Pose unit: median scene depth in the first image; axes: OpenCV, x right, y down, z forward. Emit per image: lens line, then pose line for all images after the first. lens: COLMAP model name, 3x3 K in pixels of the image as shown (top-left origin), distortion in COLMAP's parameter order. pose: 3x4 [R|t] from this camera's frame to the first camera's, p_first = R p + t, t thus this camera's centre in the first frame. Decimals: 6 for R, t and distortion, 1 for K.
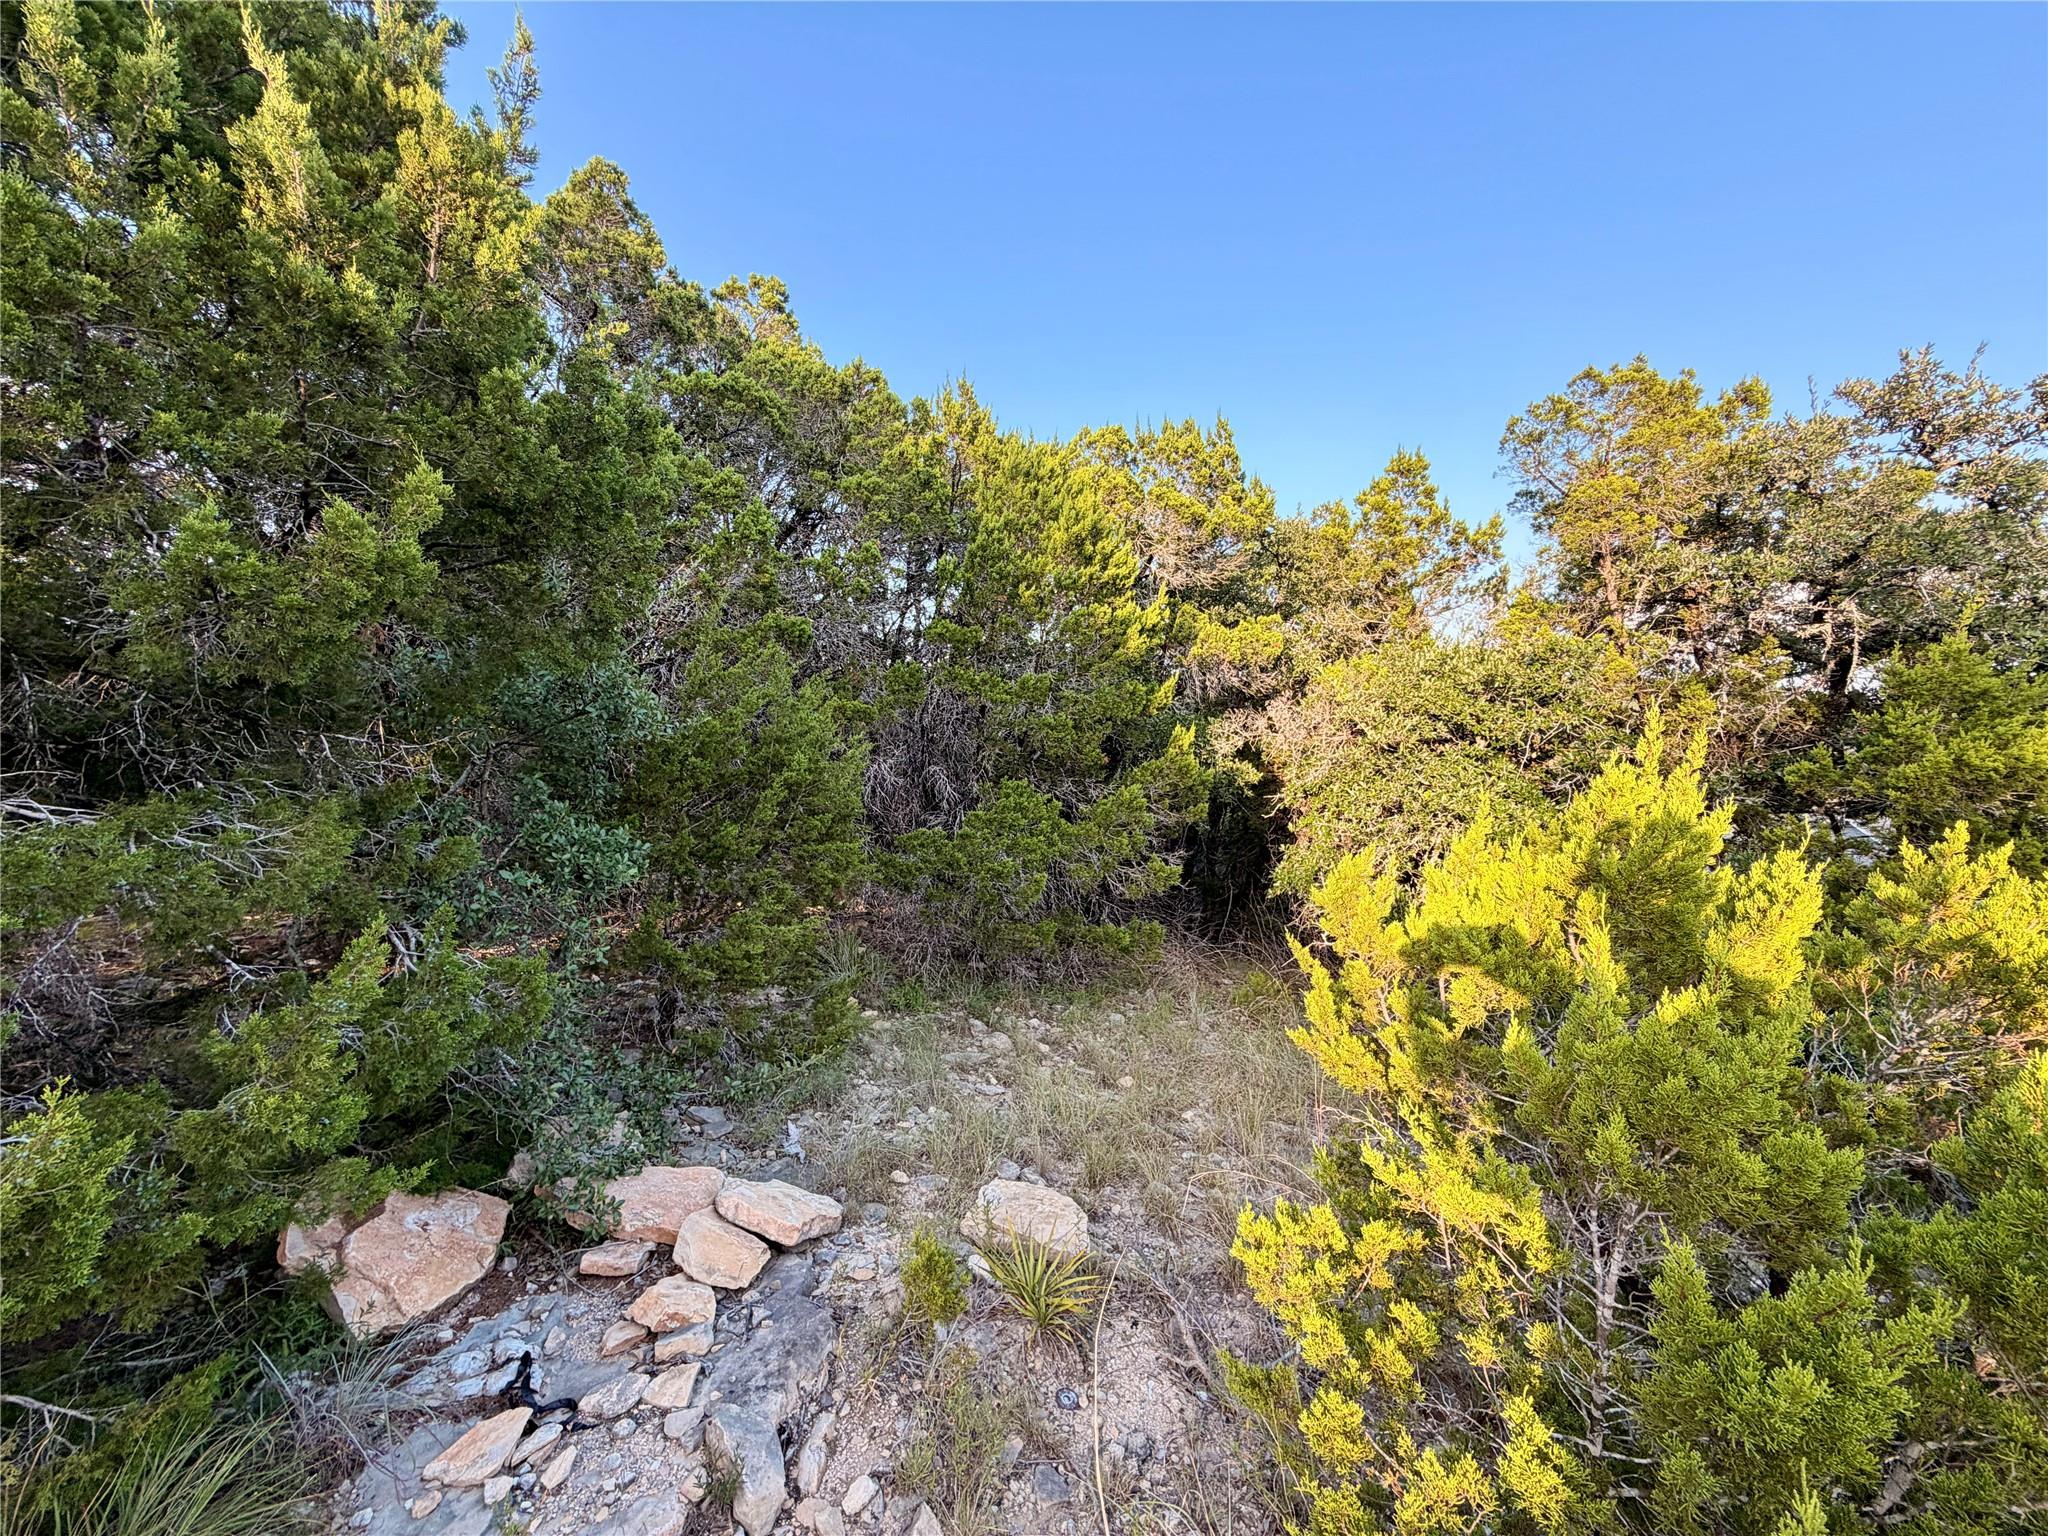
lens RADIAL K [[802.3, 0, 1027.3], [0, 802.3, 774.1], [0, 0, 1]] dist [-0.001229, 0.000128]
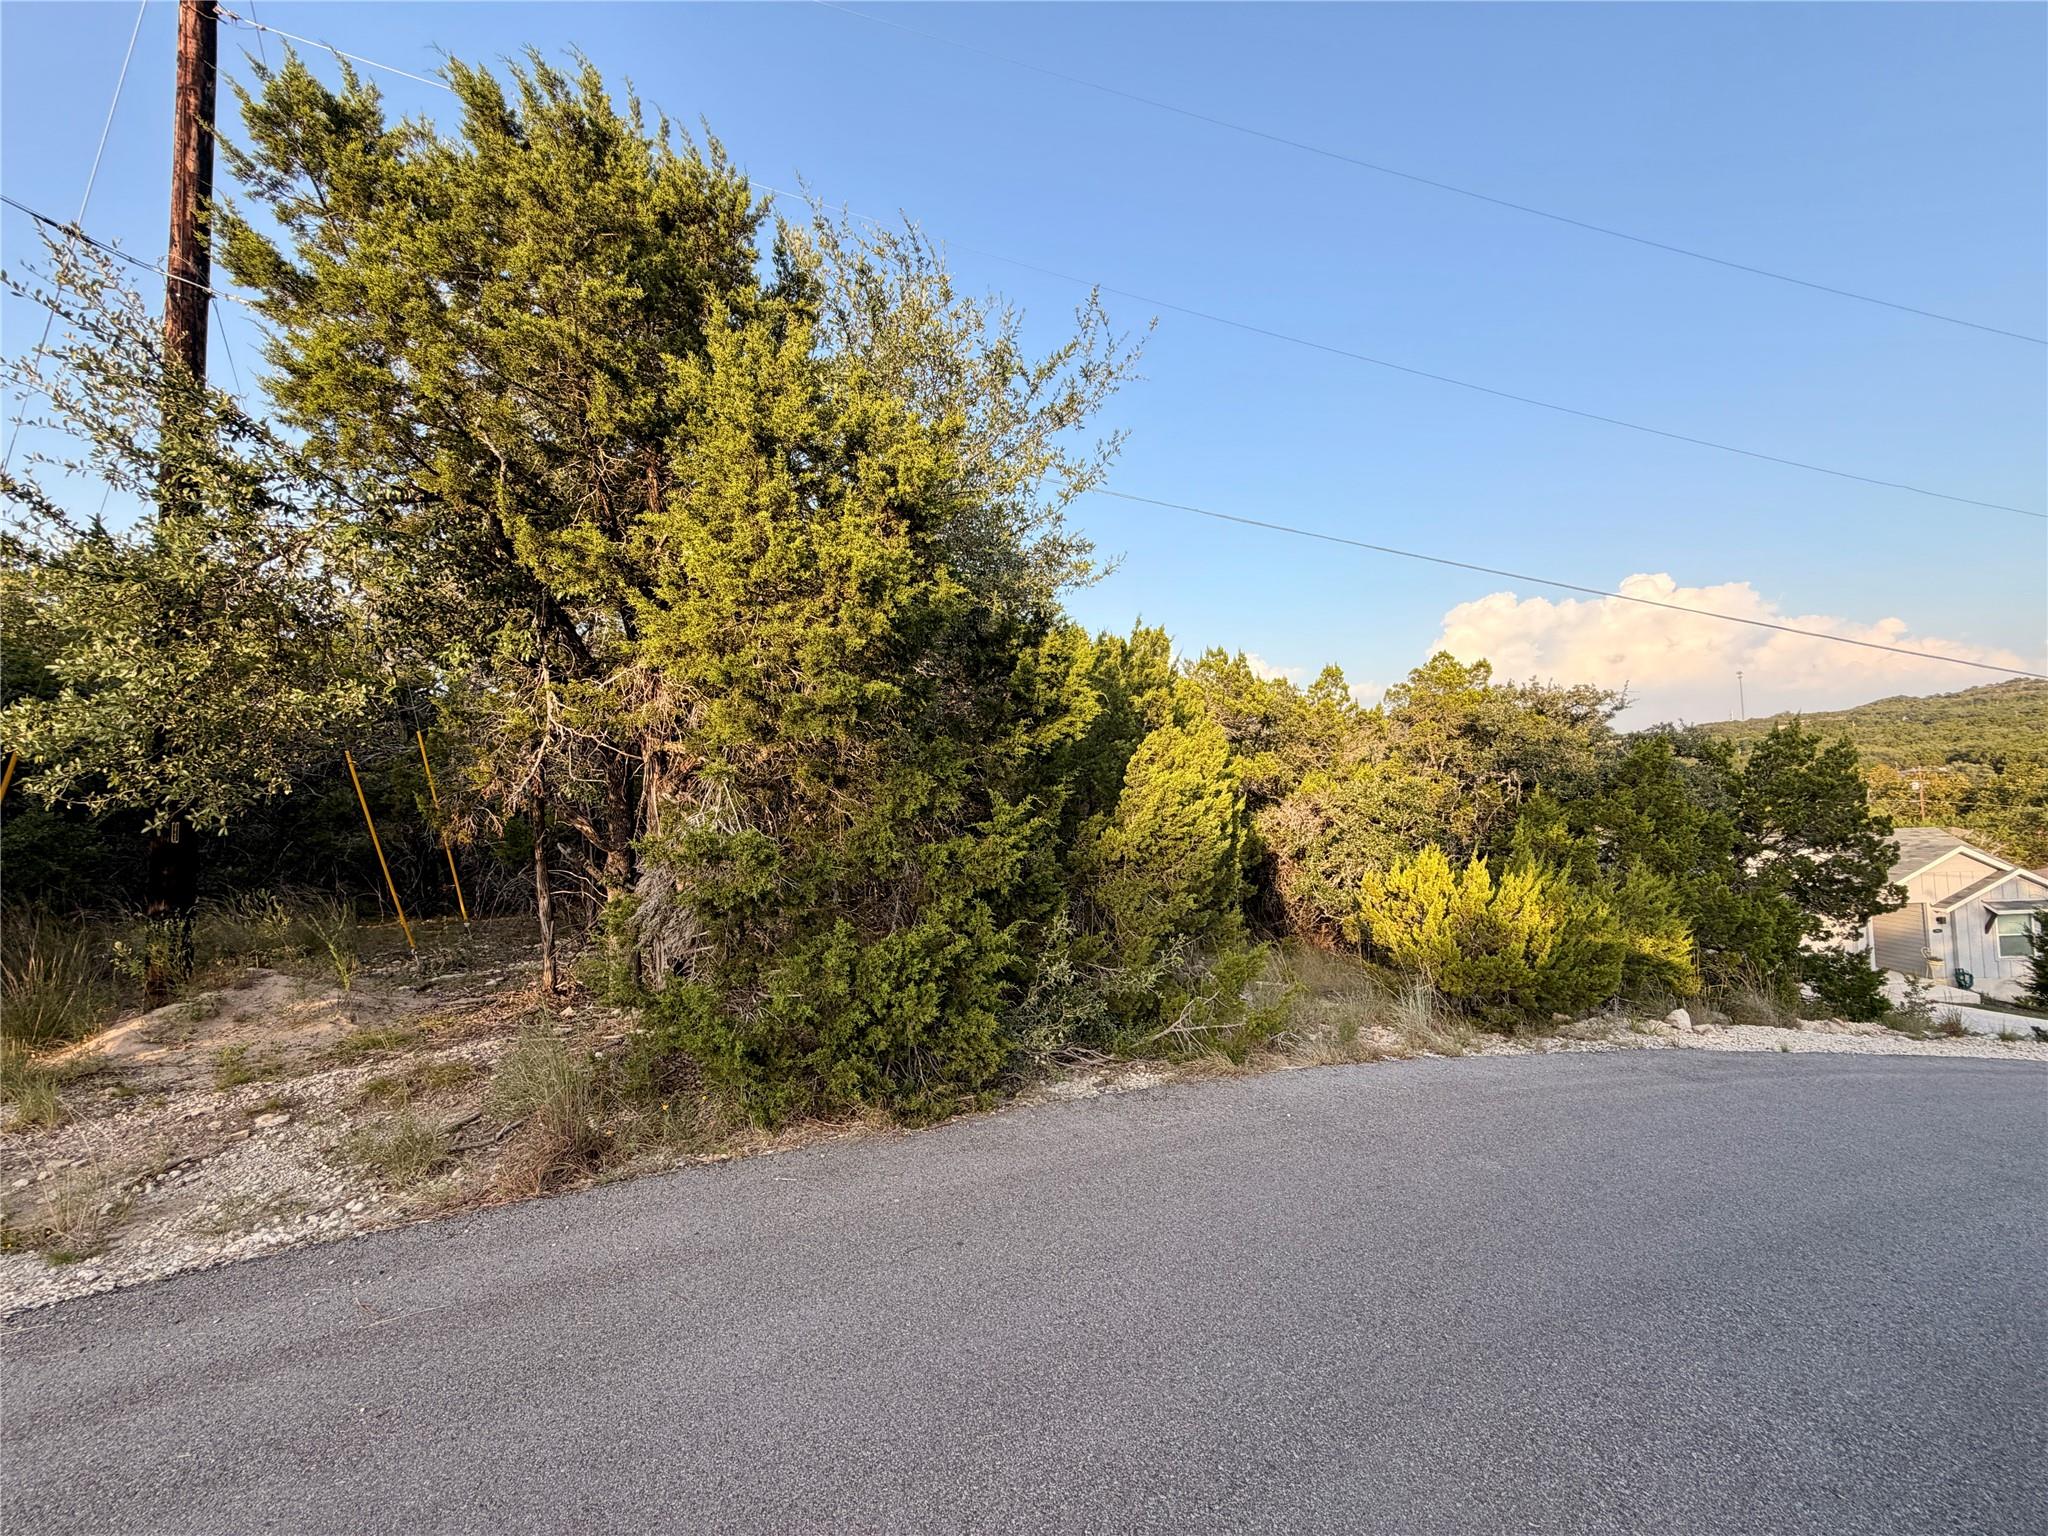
lens RADIAL K [[802.3, 0, 1027.3], [0, 802.3, 774.1], [0, 0, 1]] dist [-0.001229, 0.000128]
pose [[0.990921, -0.024744, 0.132145, -0.689476], [0.032307, 0.997942, -0.055395, -0.085414], [-0.130502, 0.059161, 0.989681, -1.063487]]
